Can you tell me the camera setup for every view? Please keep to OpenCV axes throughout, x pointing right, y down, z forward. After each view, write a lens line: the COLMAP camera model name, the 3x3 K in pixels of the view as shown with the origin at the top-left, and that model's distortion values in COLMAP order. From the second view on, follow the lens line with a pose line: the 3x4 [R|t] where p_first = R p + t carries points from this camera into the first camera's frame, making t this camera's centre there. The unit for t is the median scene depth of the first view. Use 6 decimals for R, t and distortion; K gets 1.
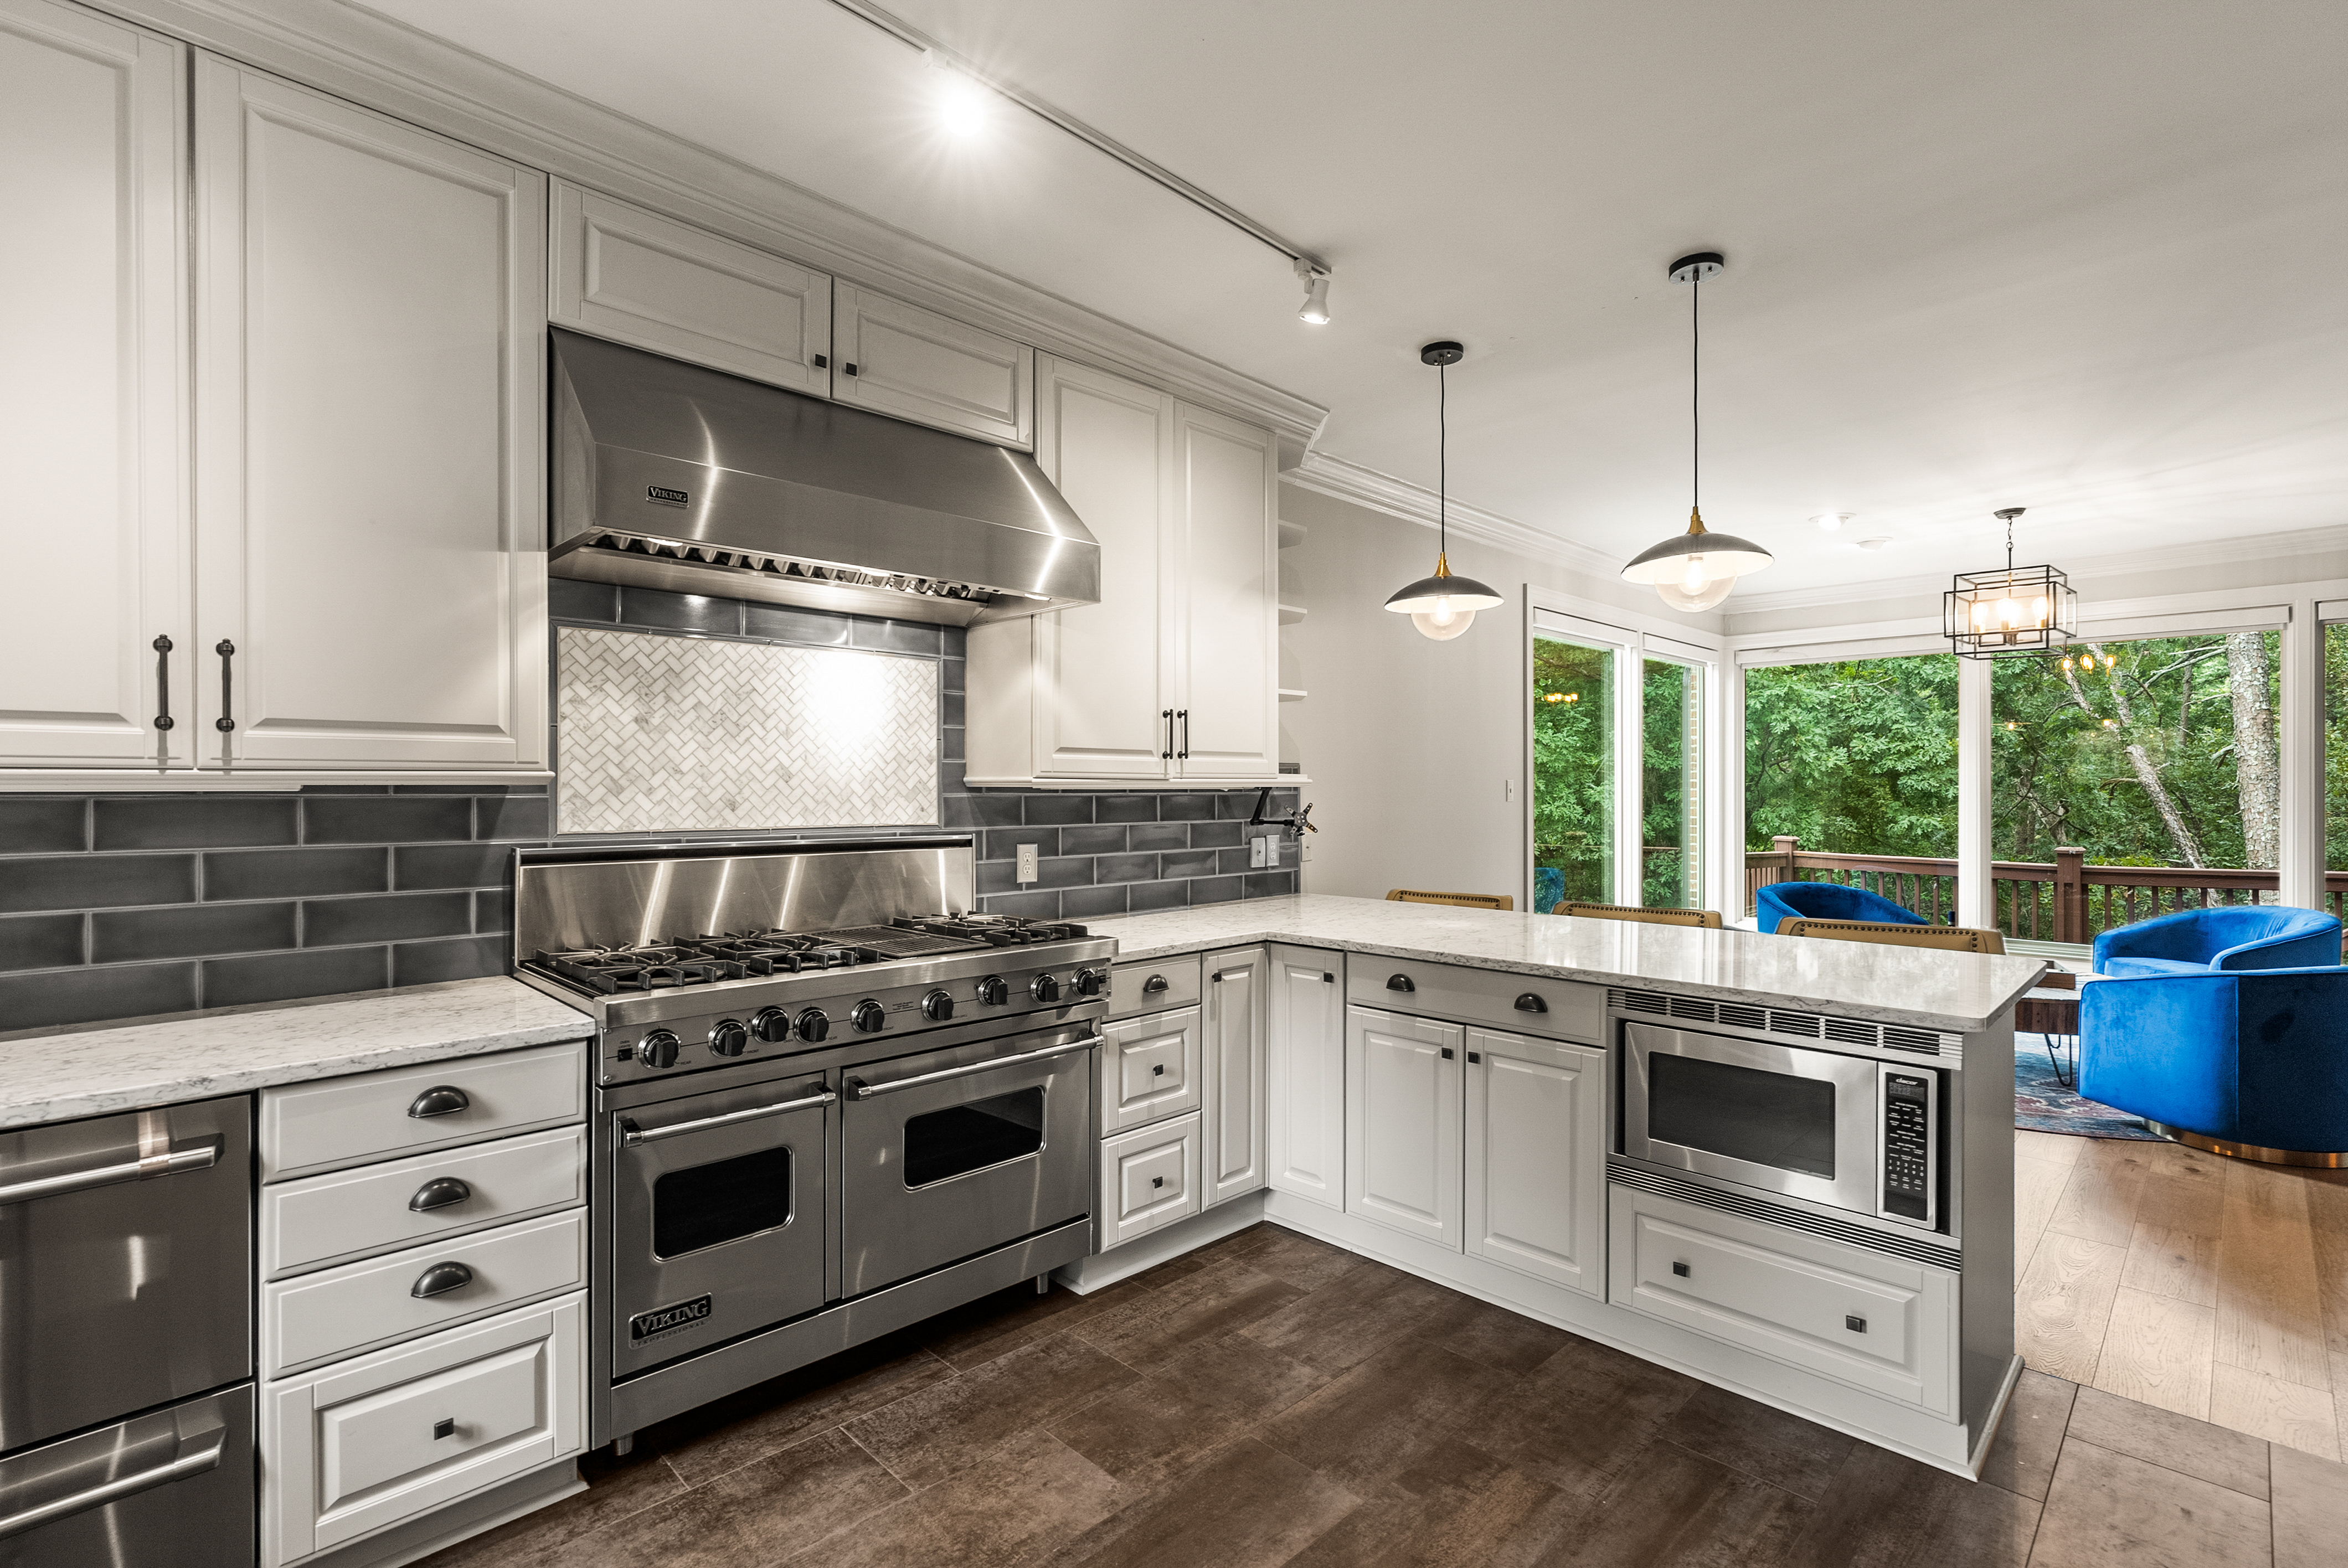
lens RADIAL K [[1072.8, 0, 1178.5], [0, 1072.8, 787.7], [0, 0, 1]] dist [-0.009190, 0.001233]
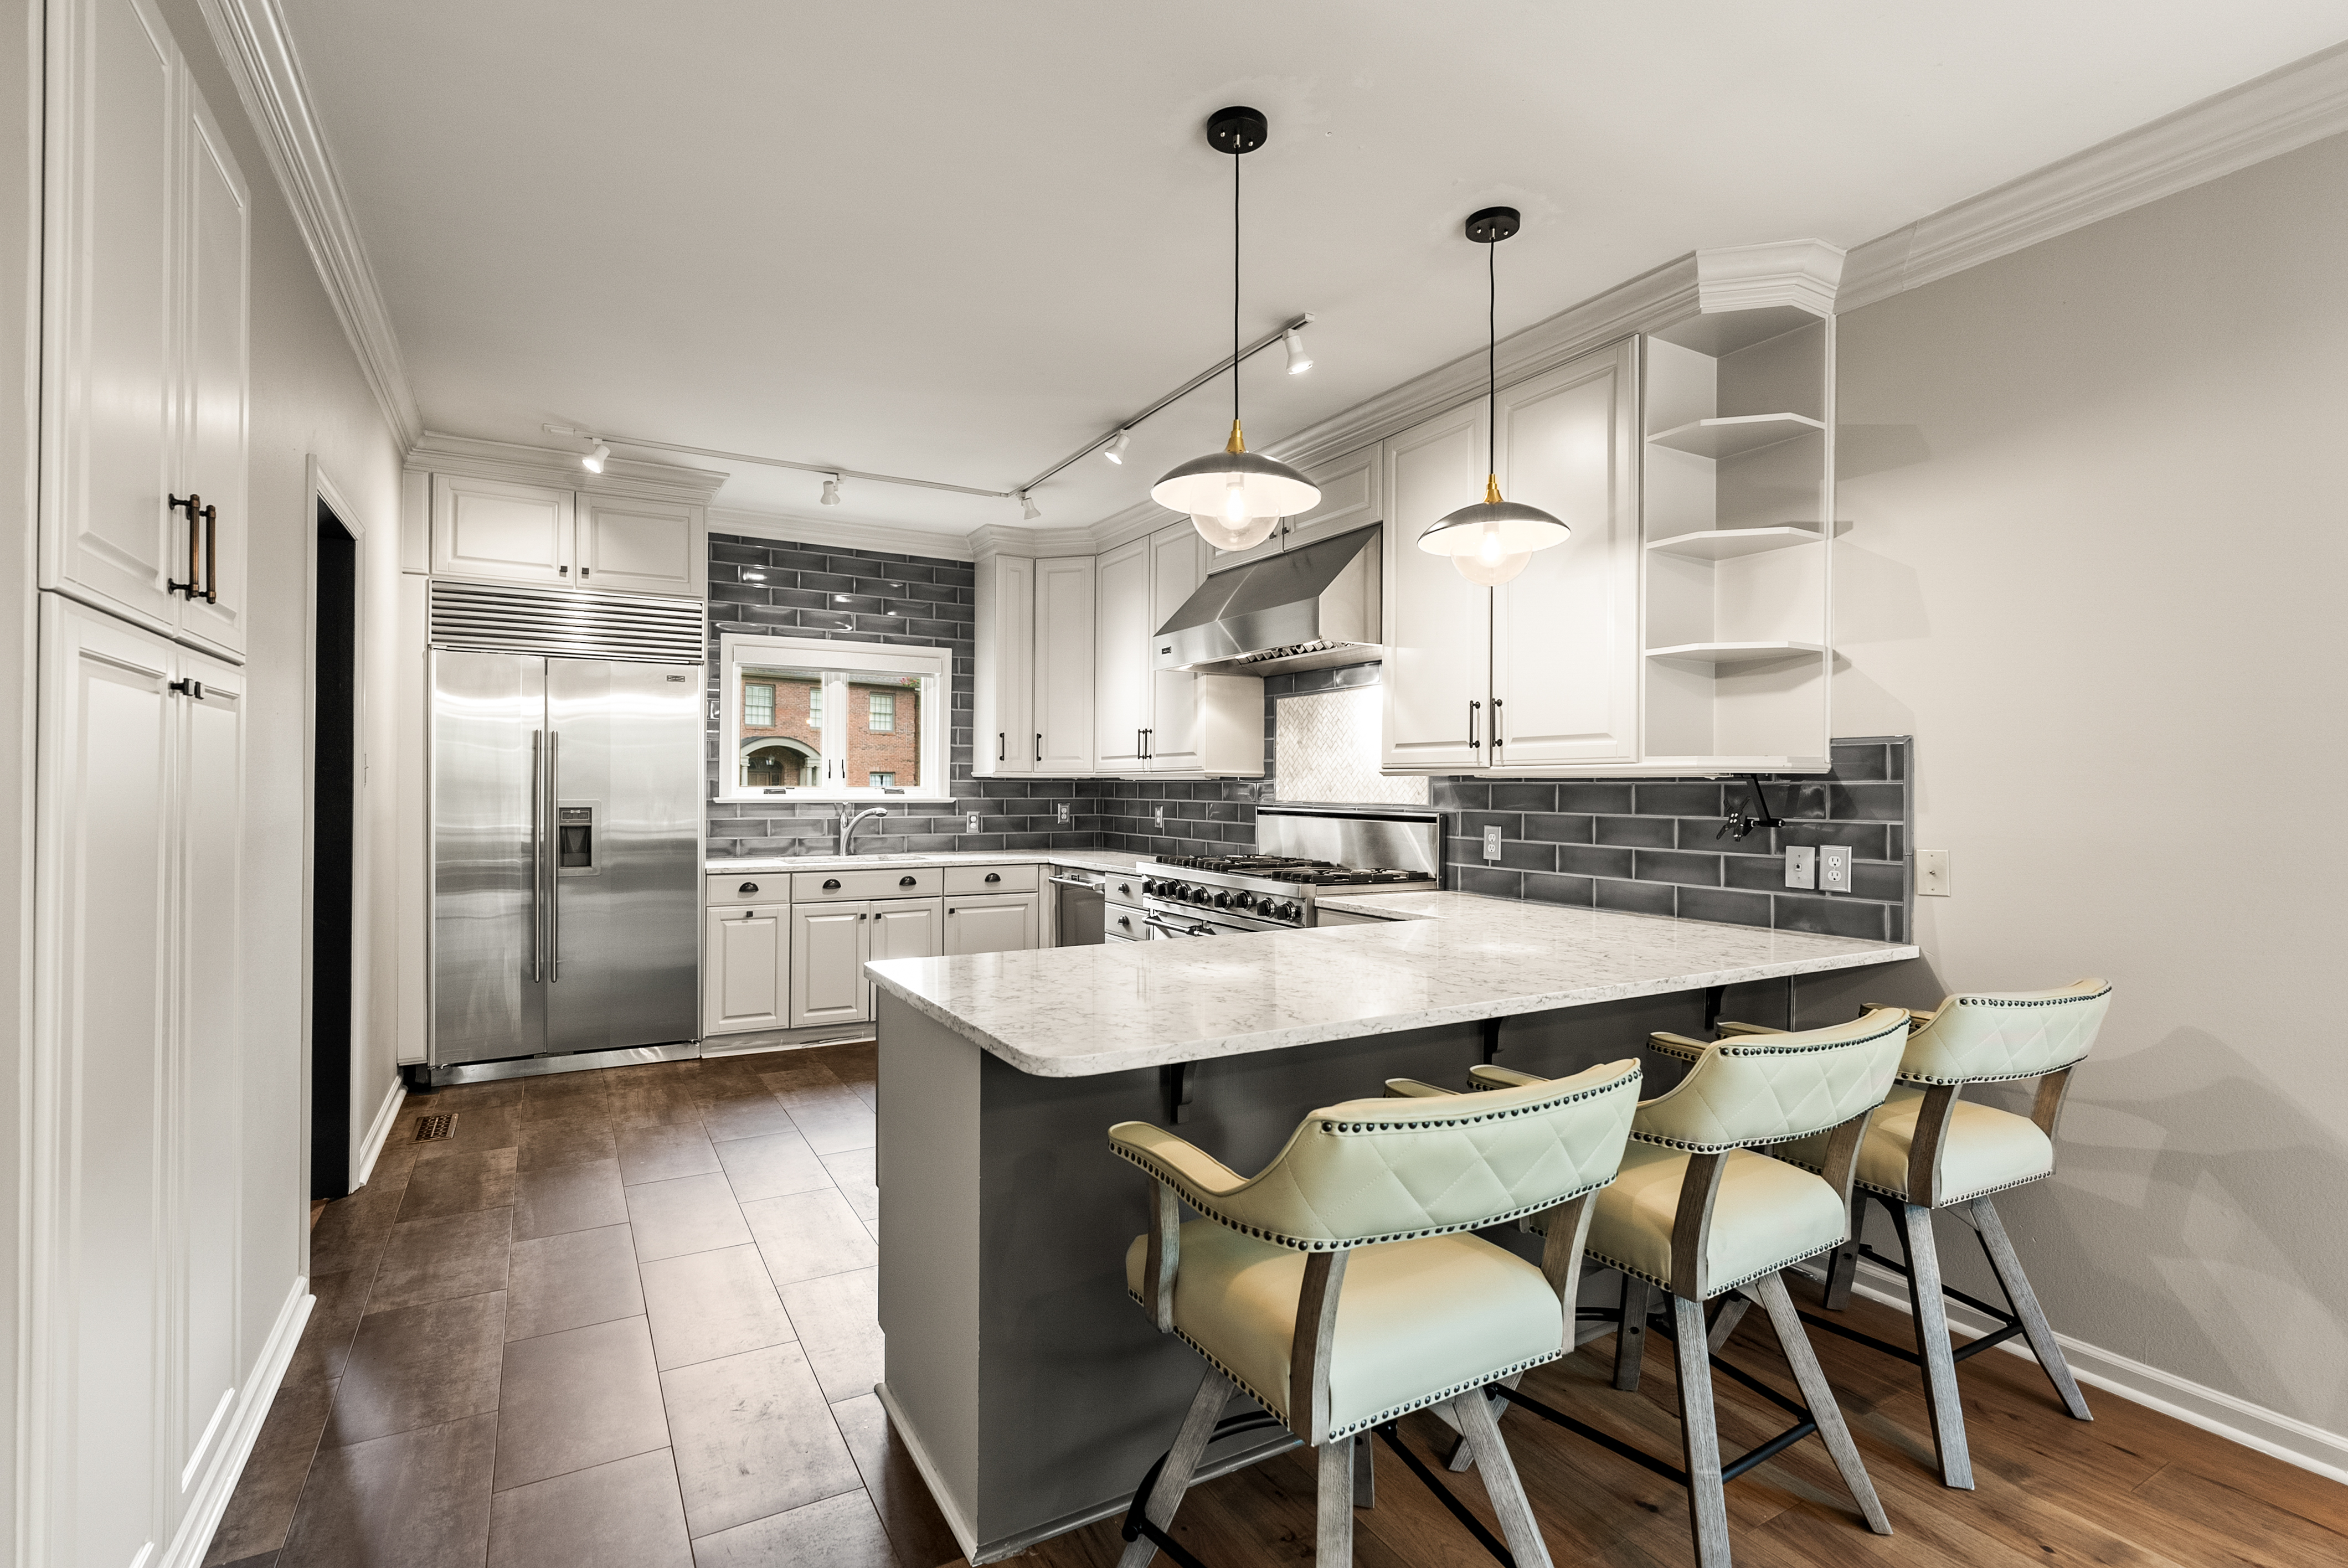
lens RADIAL K [[1072.8, 0, 1154.4], [0, 1072.8, 783.5], [0, 0, 1]] dist [-0.009190, 0.001233]
pose [[-0.258479, -0.004481, -0.966007, 1.151503], [-0.007727, 0.999967, -0.002571, 0.013796], [0.965986, 0.006800, -0.258505, 1.028693]]
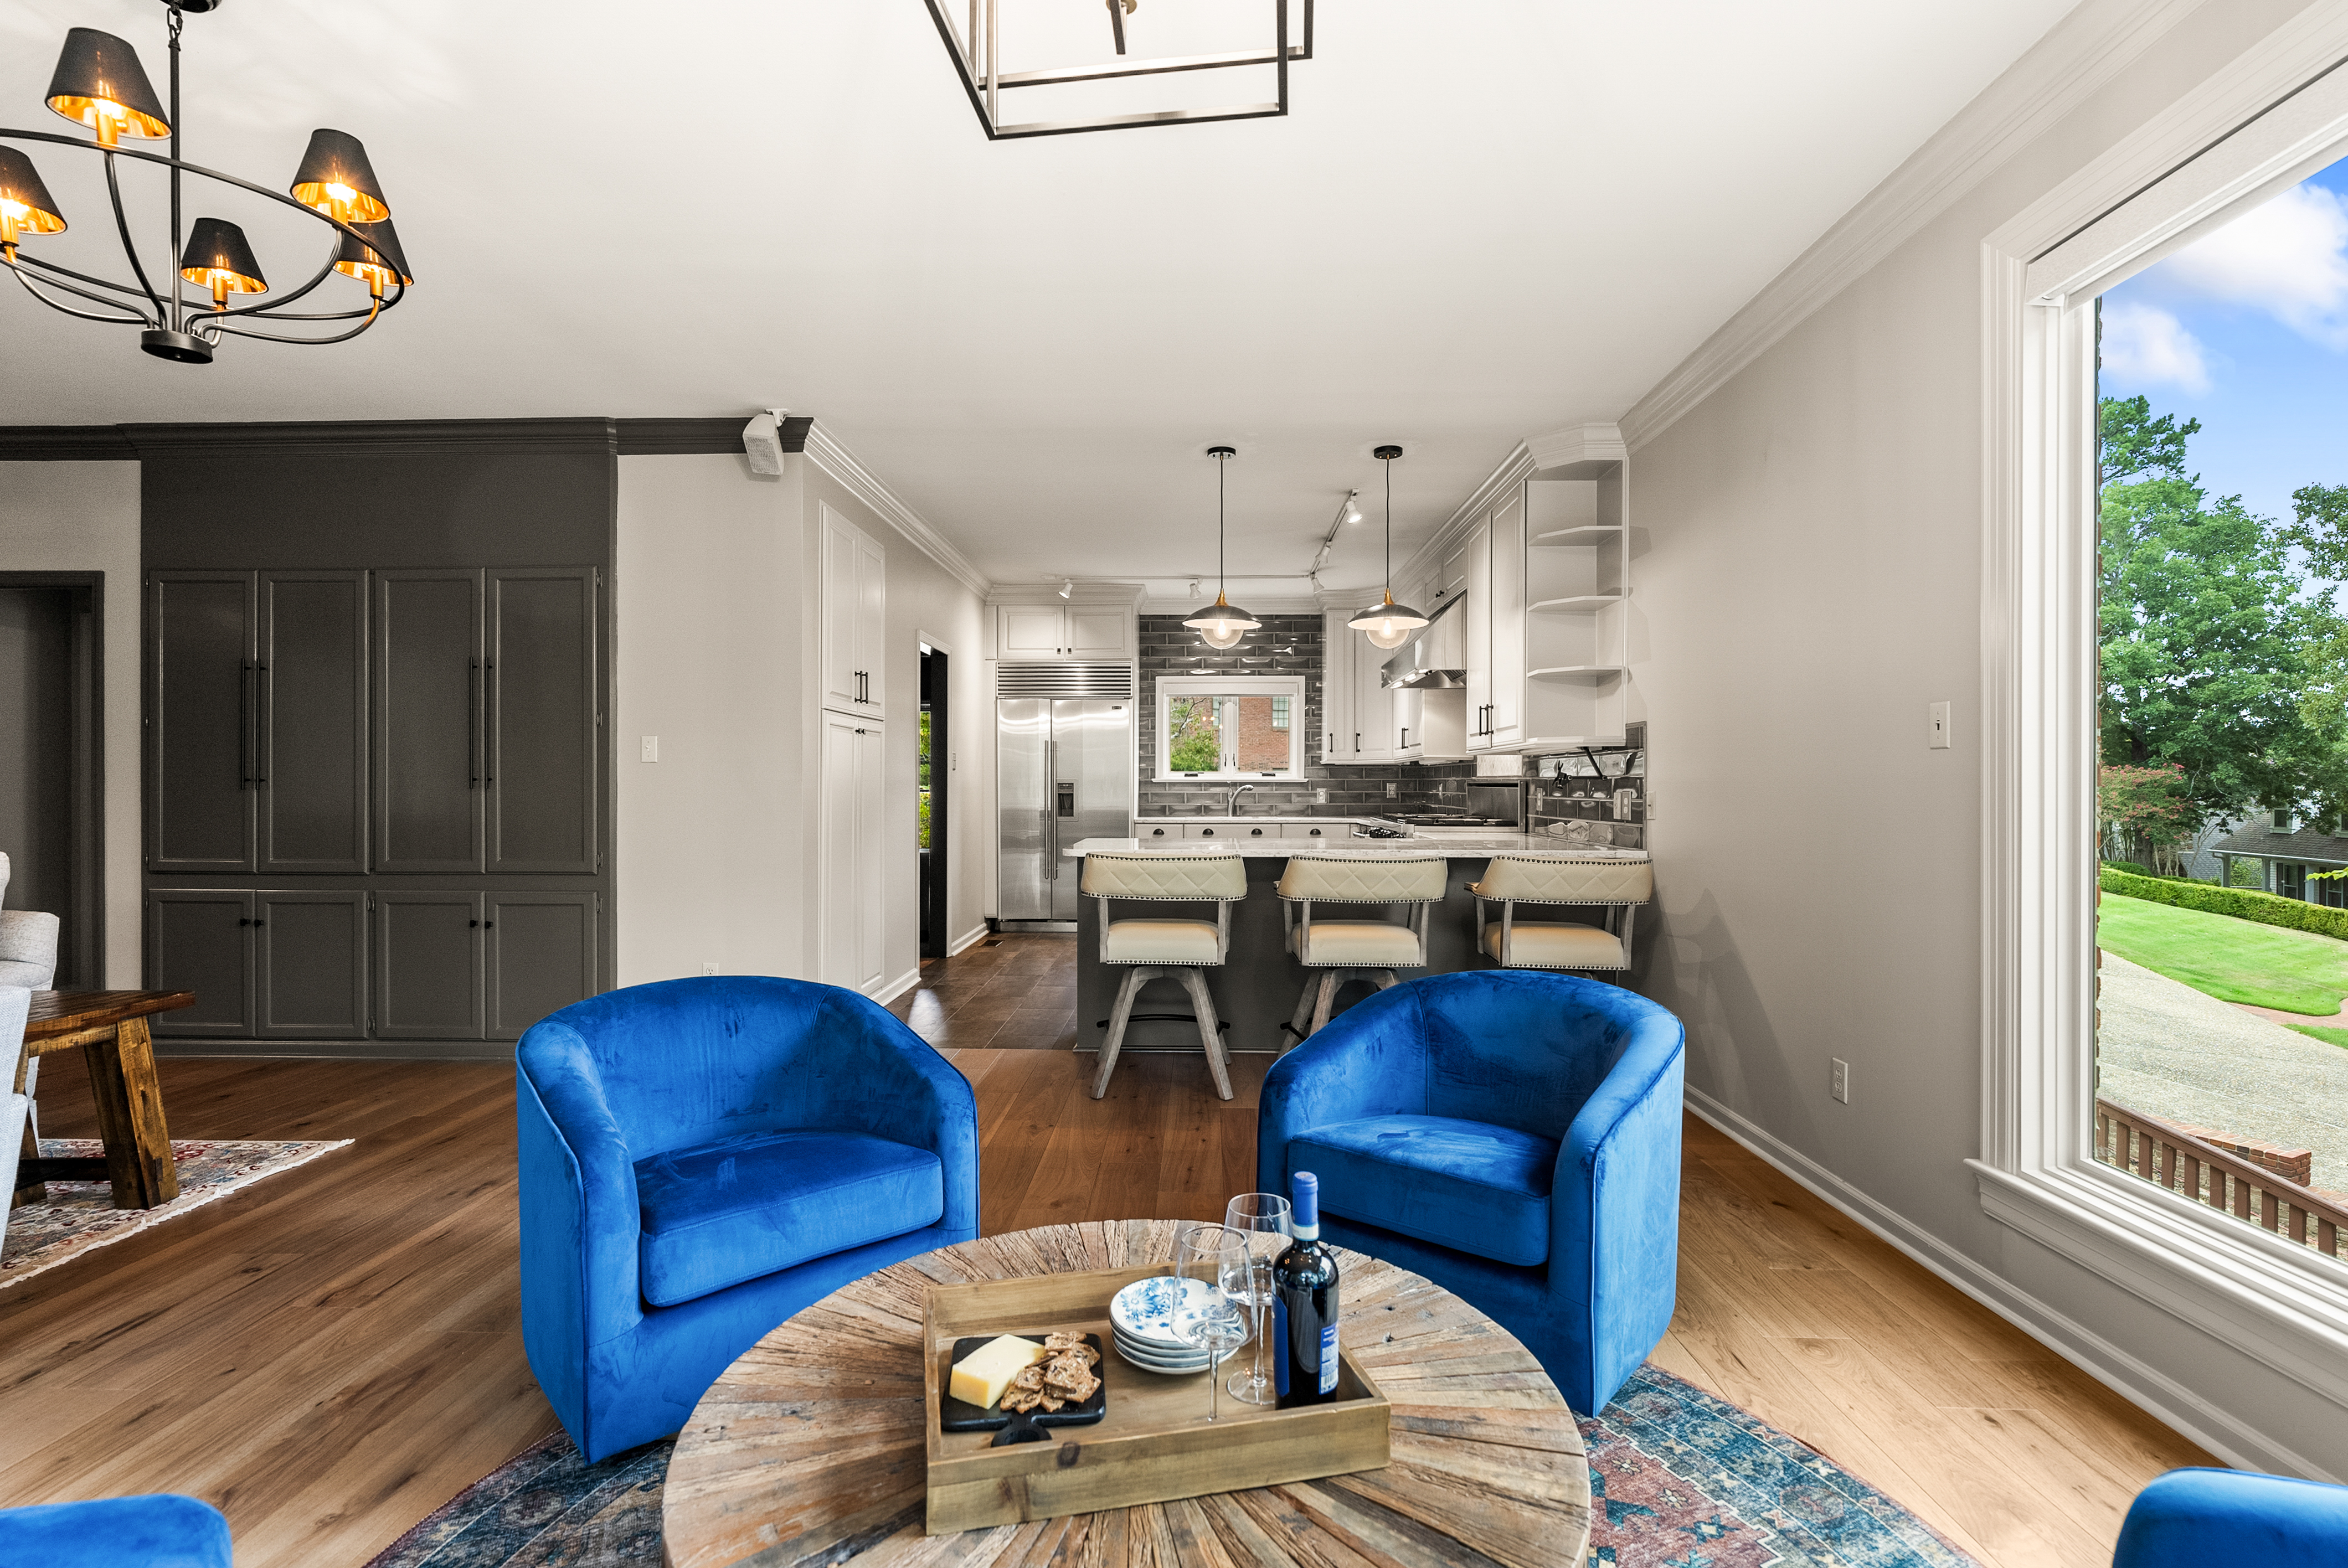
lens RADIAL K [[1072.8, 0, 1182.4], [0, 1072.8, 786.6], [0, 0, 1]] dist [-0.009190, 0.001233]
pose [[-0.718259, 0.001071, -0.695775, 1.569613], [-0.001782, 0.999993, 0.003379, 0.049574], [0.695773, 0.003667, -0.718252, 1.985006]]
